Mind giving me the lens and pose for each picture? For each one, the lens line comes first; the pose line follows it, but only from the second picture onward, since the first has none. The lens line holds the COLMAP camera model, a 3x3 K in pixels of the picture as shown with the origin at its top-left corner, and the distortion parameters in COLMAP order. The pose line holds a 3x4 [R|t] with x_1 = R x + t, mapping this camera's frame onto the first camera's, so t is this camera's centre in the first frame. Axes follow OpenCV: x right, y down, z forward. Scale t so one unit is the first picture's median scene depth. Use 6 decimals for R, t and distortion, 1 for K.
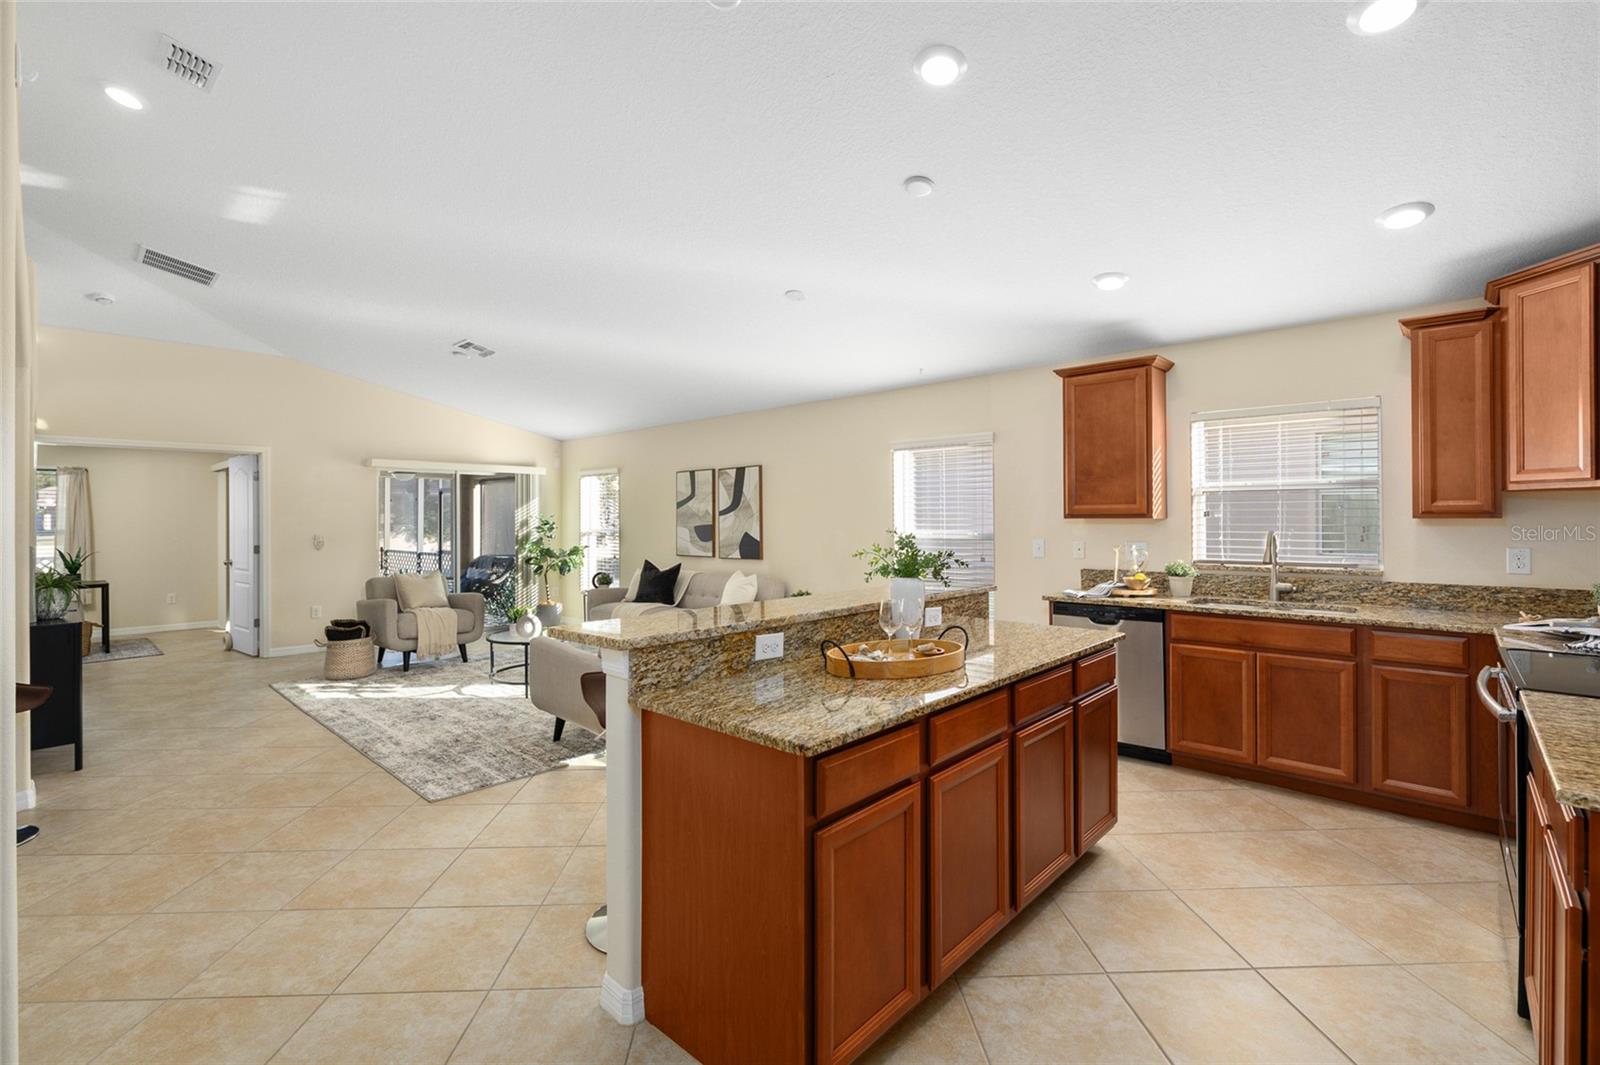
lens RADIAL K [[711.5, 0, 799.7], [0, 711.5, 518.4], [0, 0, 1]] dist [-0.005290, 0.001297]
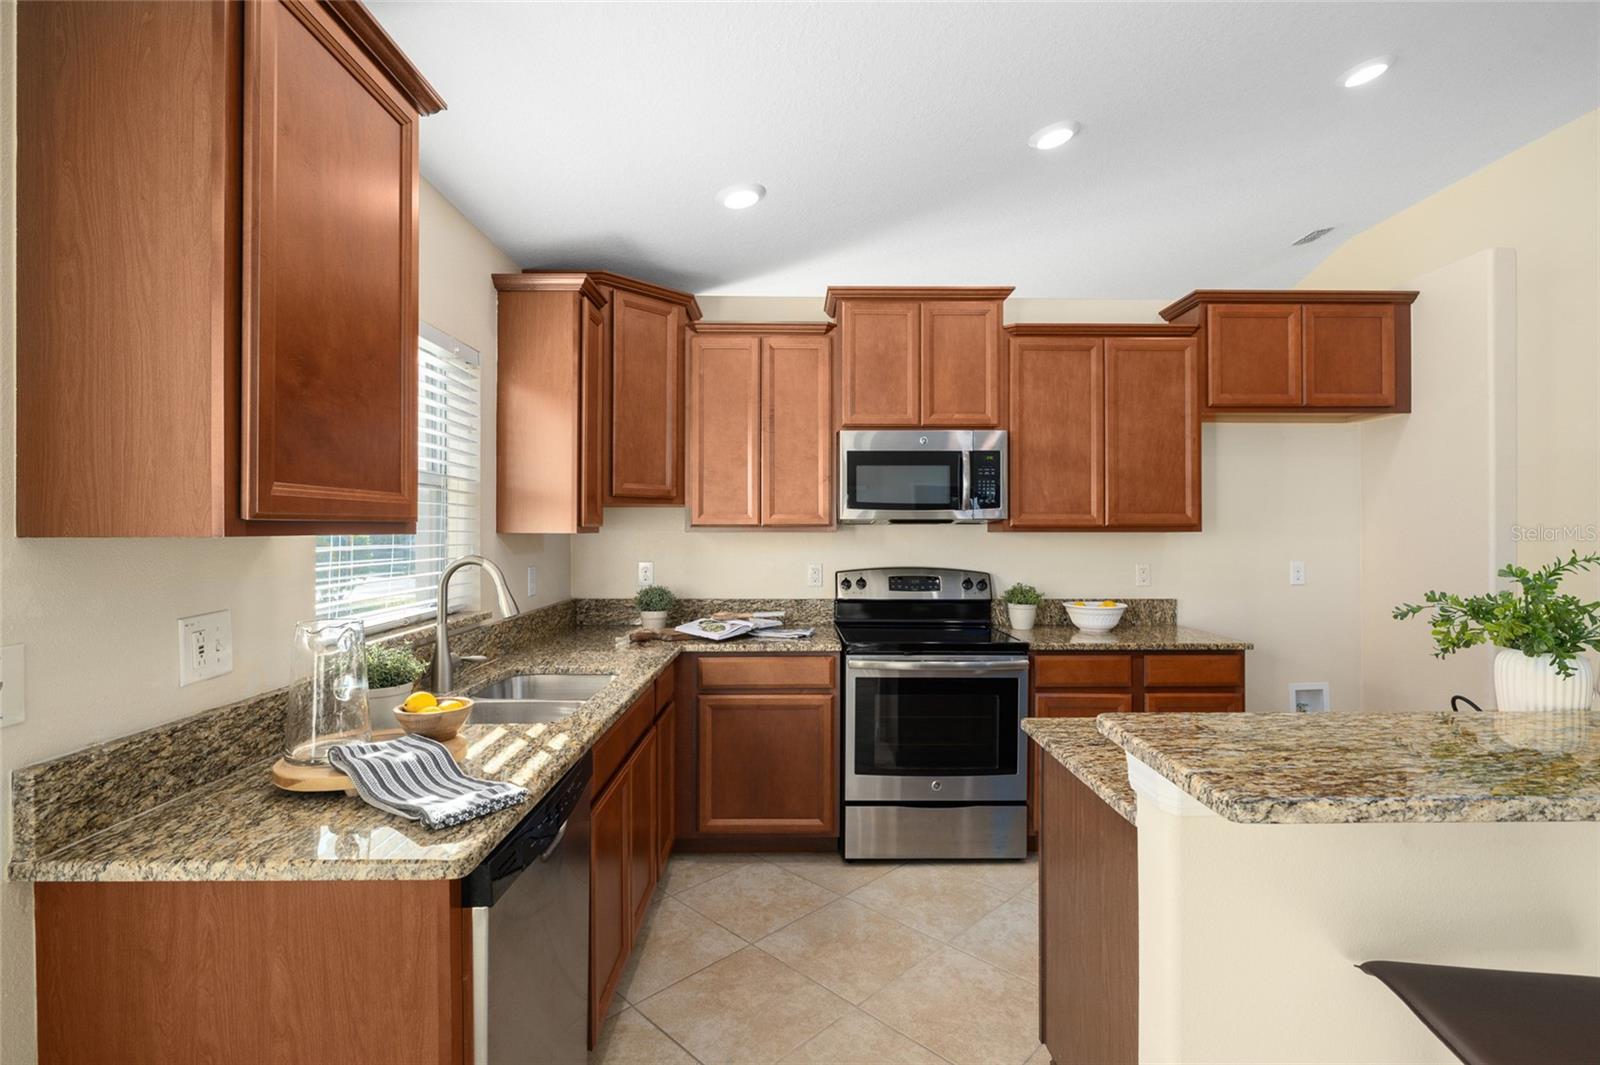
lens RADIAL K [[743.6, 0, 804.4], [0, 743.6, 535.7], [0, 0, 1]] dist [-0.004277, -0.000955]
pose [[-0.685880, -0.001000, 0.727714, 0.083187], [0.003680, 0.999981, 0.004843, -0.000531], [-0.727706, 0.006000, -0.685863, 1.125532]]
